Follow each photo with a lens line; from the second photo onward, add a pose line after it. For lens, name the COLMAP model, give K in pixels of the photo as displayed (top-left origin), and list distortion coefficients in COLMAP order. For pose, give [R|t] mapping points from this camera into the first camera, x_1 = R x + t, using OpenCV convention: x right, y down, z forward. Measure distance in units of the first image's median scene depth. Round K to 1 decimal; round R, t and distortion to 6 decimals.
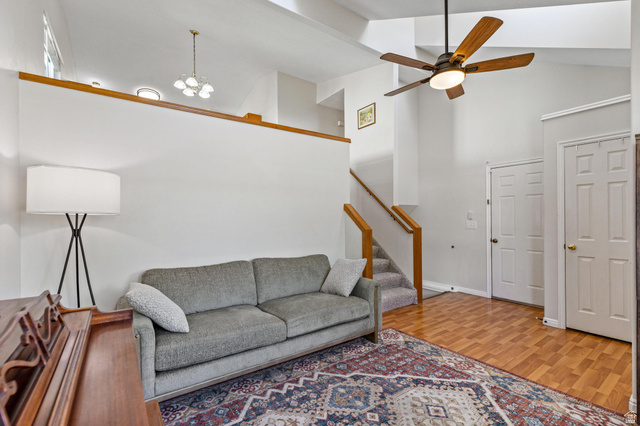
lens RADIAL K [[291.1, 0, 324.4], [0, 291.1, 217.2], [0, 0, 1]] dist [0.003194, -0.000019]
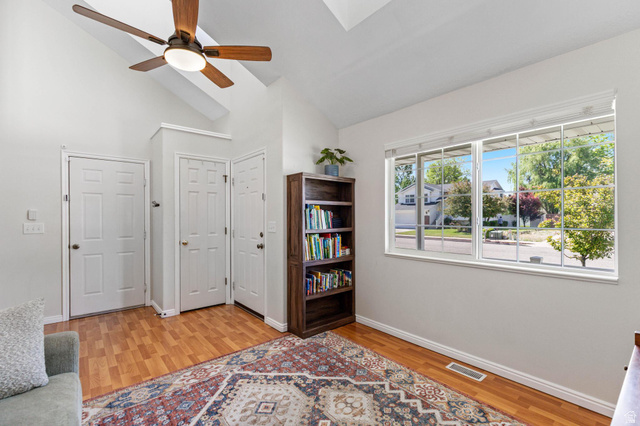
lens RADIAL K [[291.1, 0, 323.7], [0, 291.1, 215.1], [0, 0, 1]] dist [0.003194, -0.000019]
pose [[-0.081010, 0.015697, 0.996590, -0.459320], [-0.000670, 0.999875, -0.015803, 0.009417], [-0.996713, -0.001948, -0.080989, 0.626216]]
